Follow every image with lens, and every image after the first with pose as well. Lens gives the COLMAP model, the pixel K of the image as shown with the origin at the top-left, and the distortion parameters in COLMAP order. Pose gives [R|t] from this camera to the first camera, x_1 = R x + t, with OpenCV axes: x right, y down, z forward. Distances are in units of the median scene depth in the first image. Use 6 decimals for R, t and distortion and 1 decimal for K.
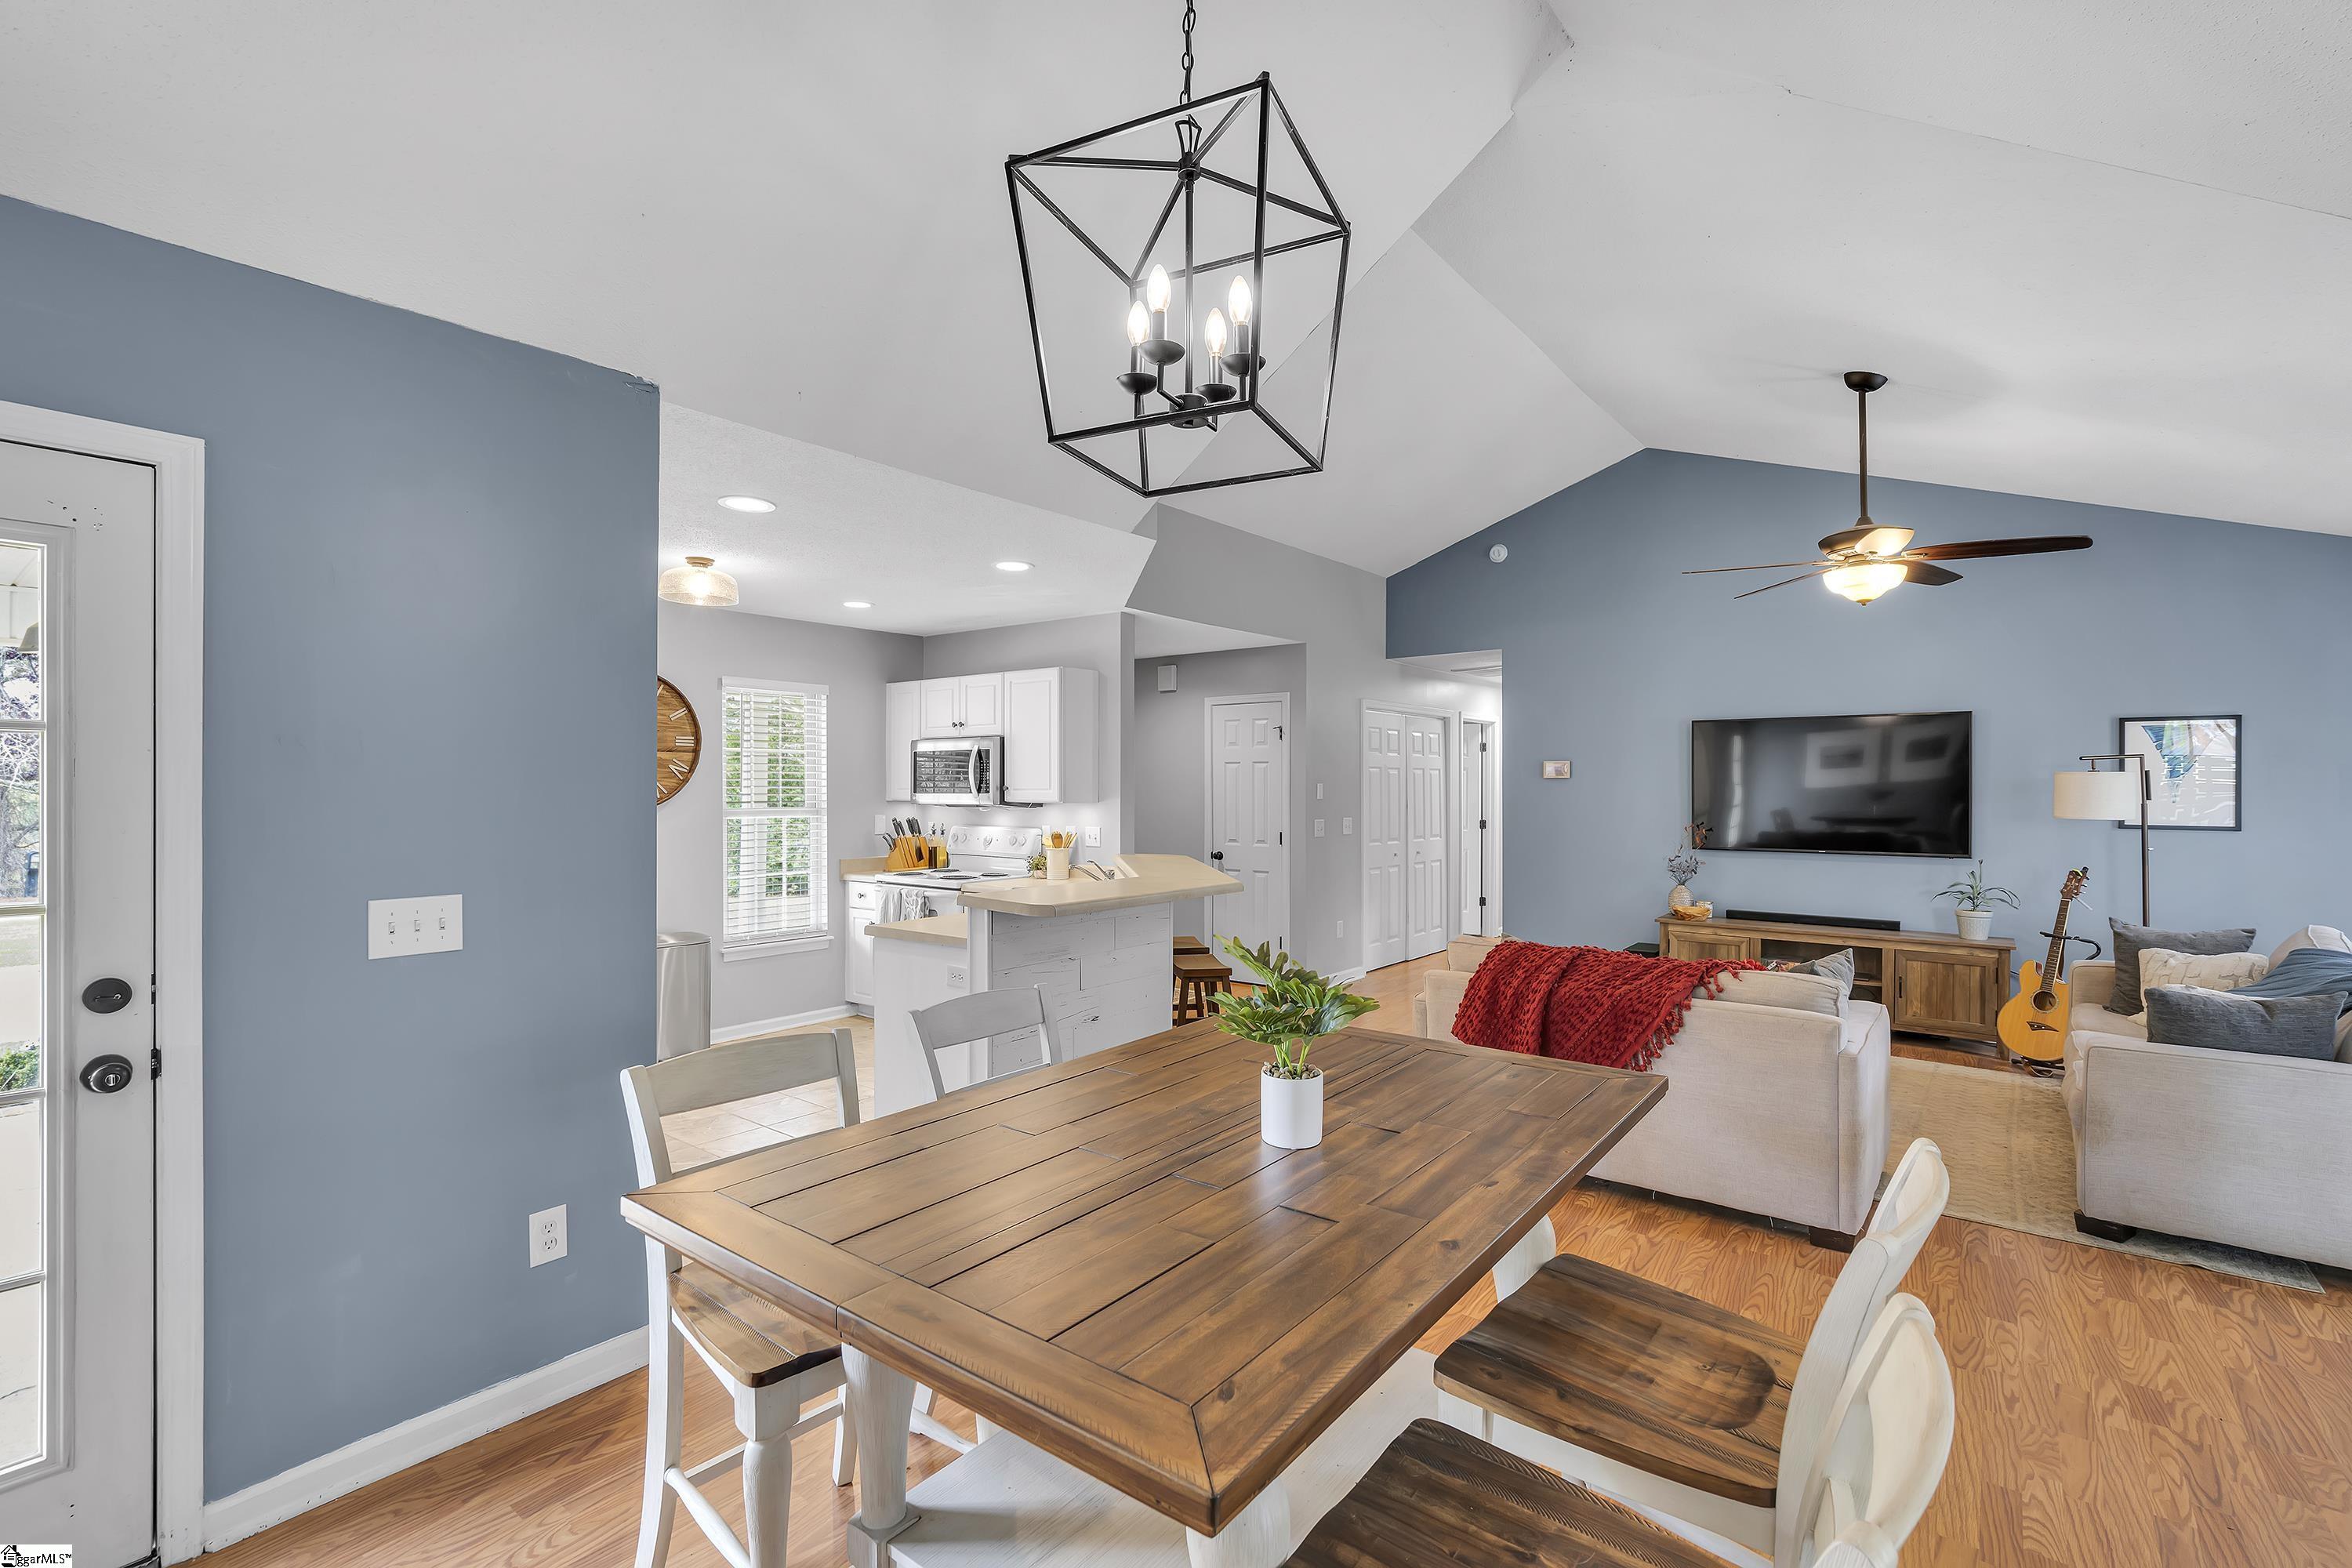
lens RADIAL K [[1053.1, 0, 1163.5], [0, 1053.1, 785.7], [0, 0, 1]] dist [-0.004316, 0.001885]
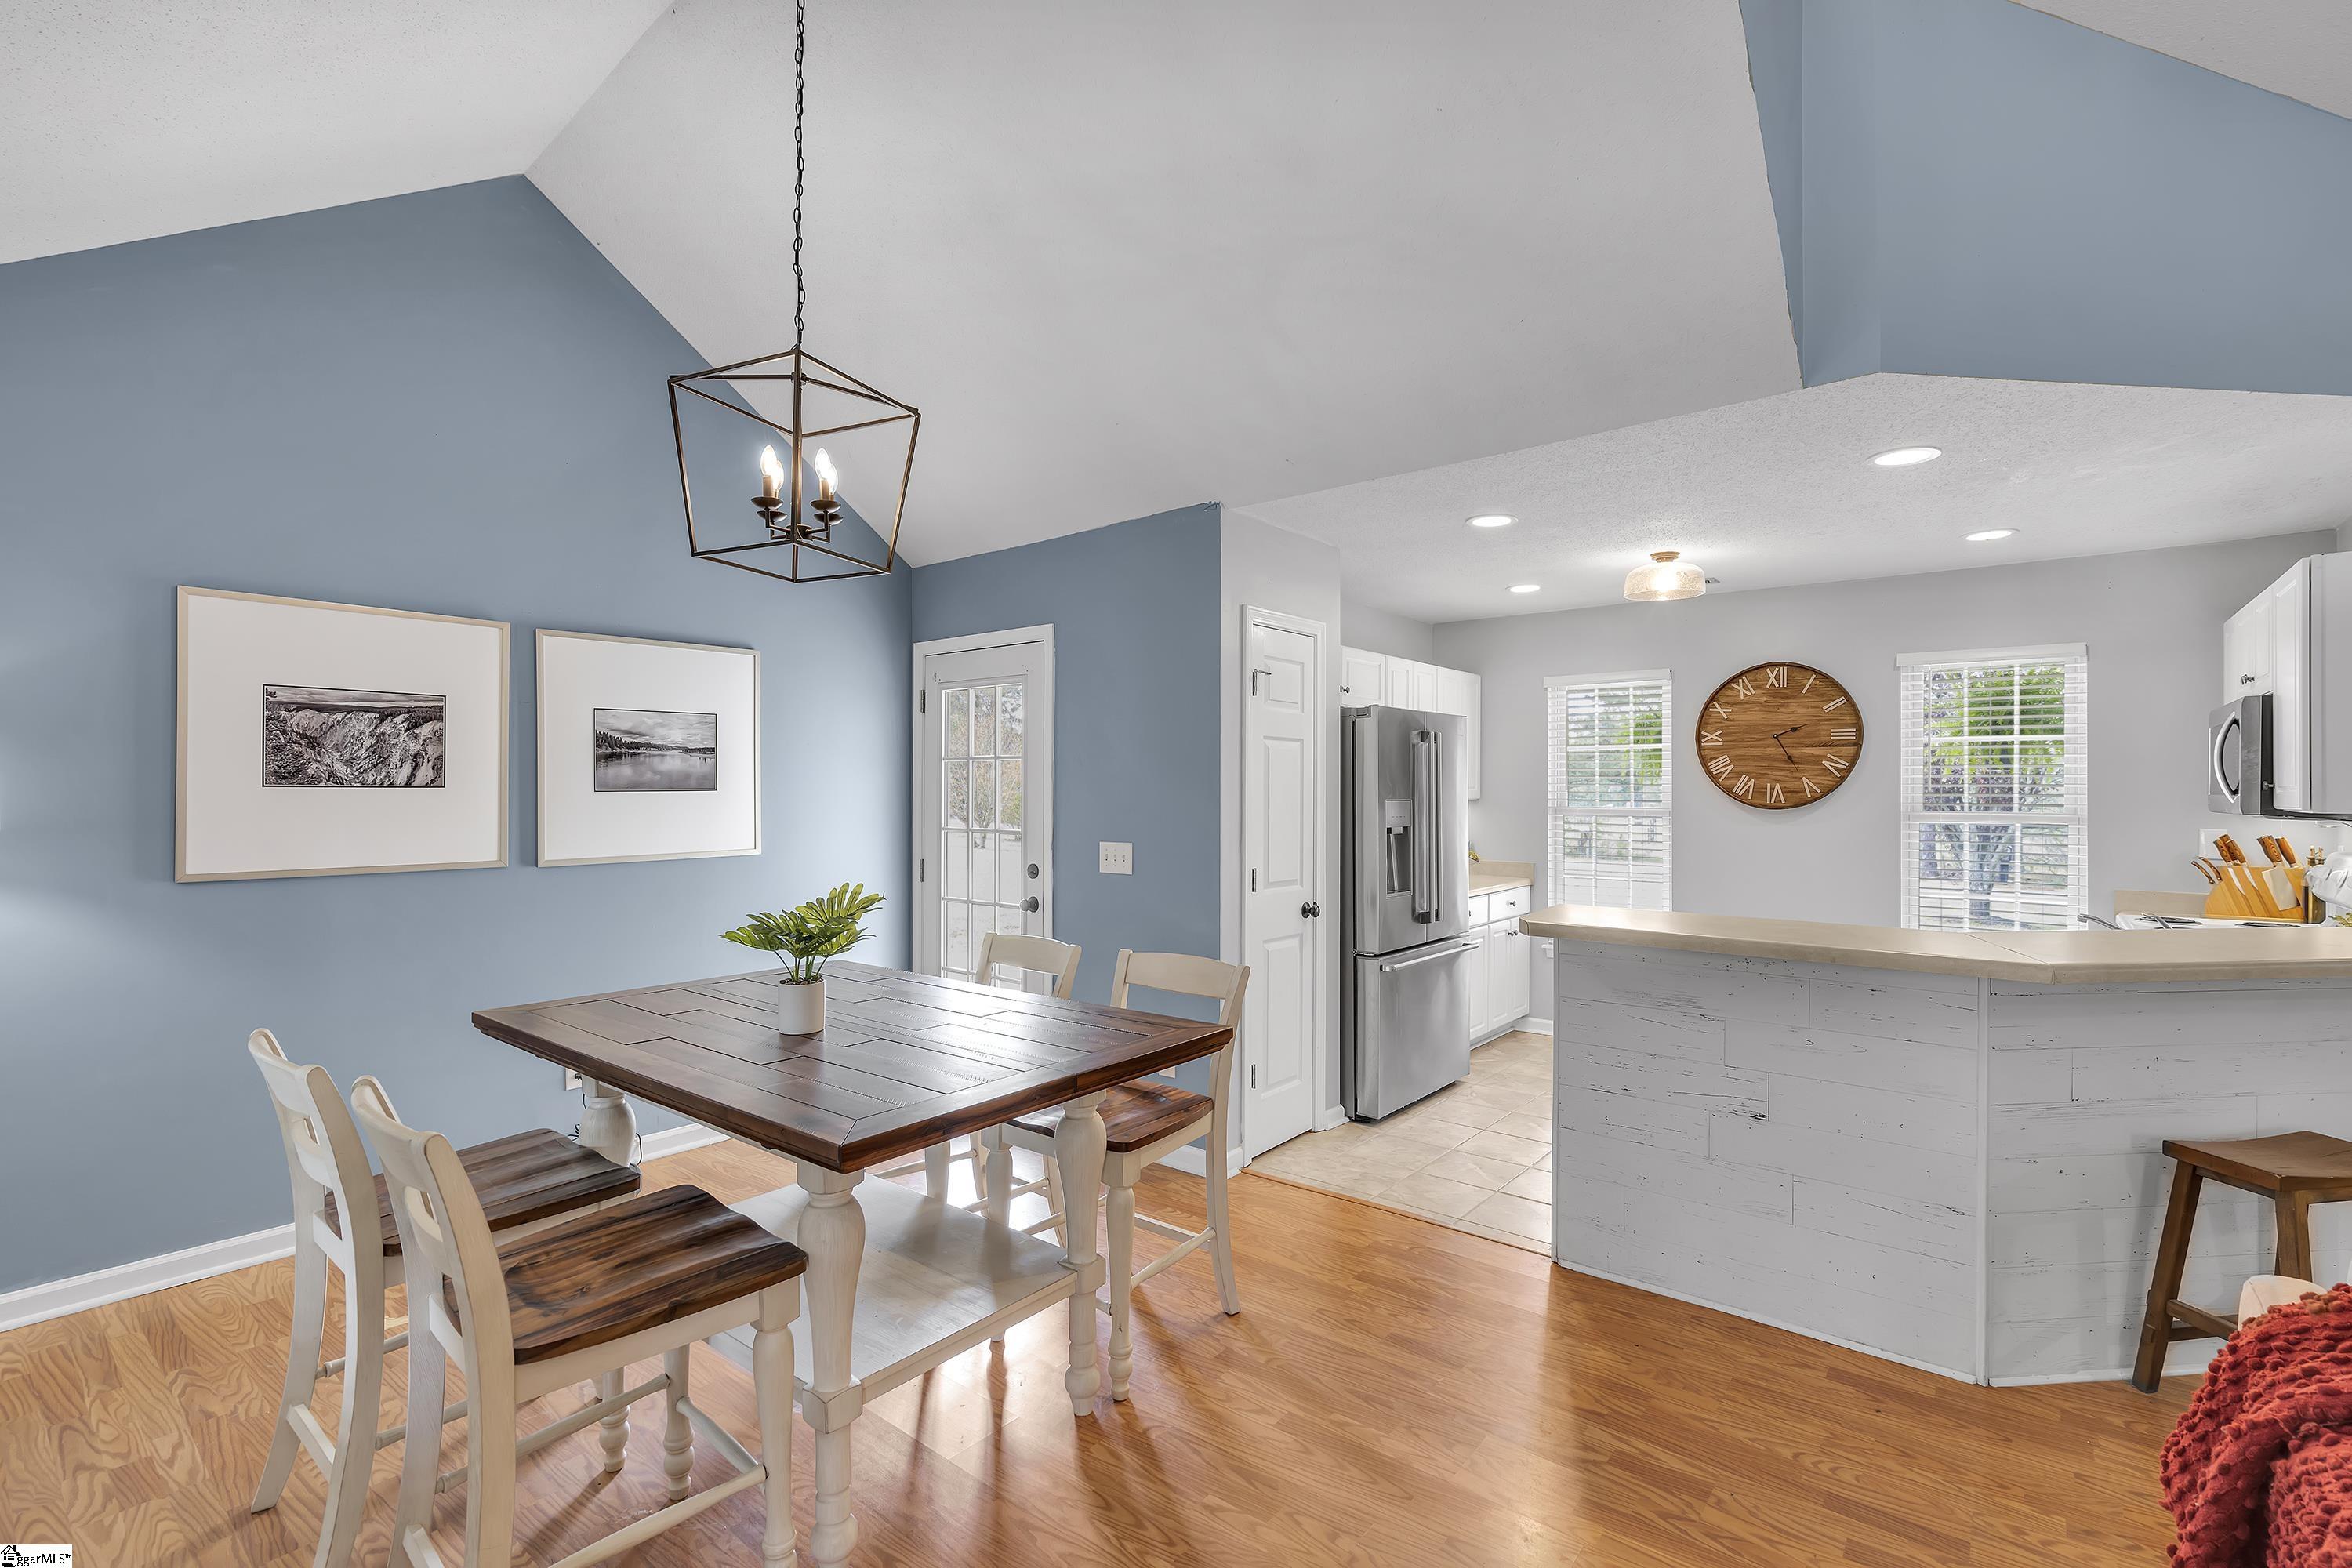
lens RADIAL K [[1053.1, 0, 1177.2], [0, 1053.1, 781.2], [0, 0, 1]] dist [-0.004316, 0.001885]
pose [[-0.002128, -0.006117, -0.999979, 0.410745], [-0.002372, 0.999979, -0.006112, 0.004132], [0.999995, 0.002359, -0.002143, 0.407326]]
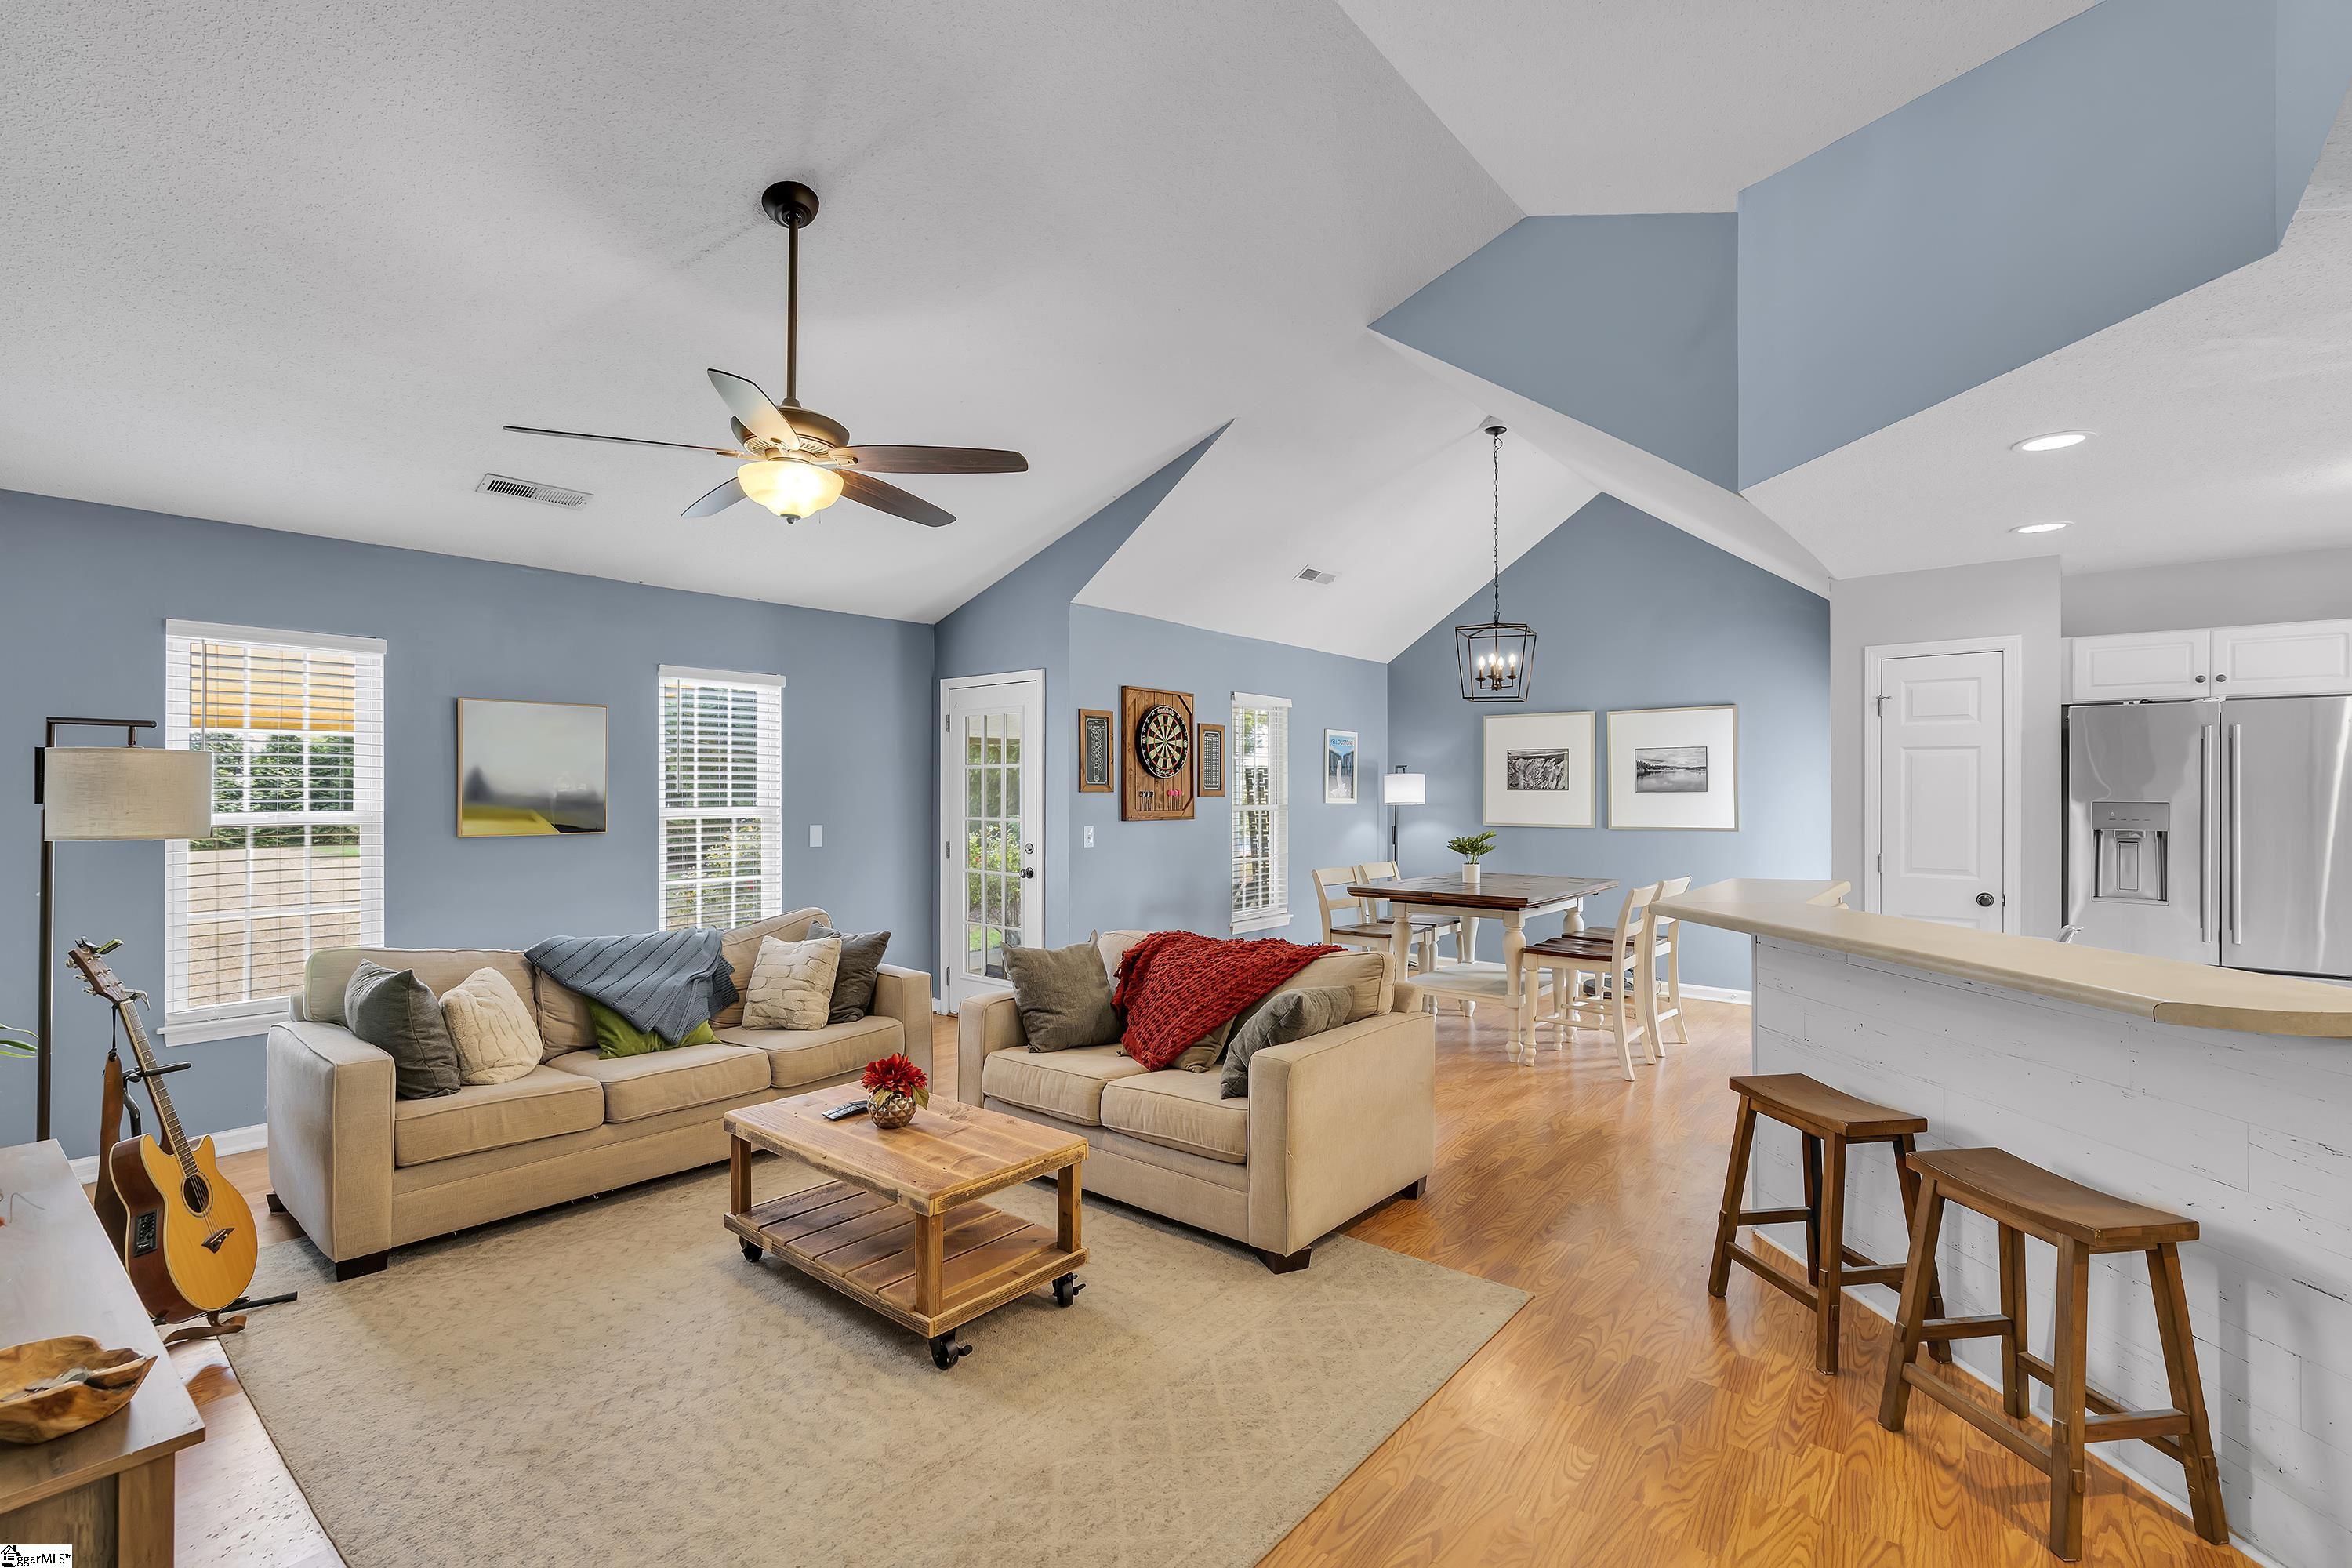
lens RADIAL K [[1053.1, 0, 1170.7], [0, 1053.1, 785.8], [0, 0, 1]] dist [-0.004316, 0.001885]
pose [[-0.999776, 0.001079, 0.021121, 0.293299], [0.000998, 0.999992, -0.003843, 0.003995], [-0.021125, -0.003821, -0.999770, 1.271743]]
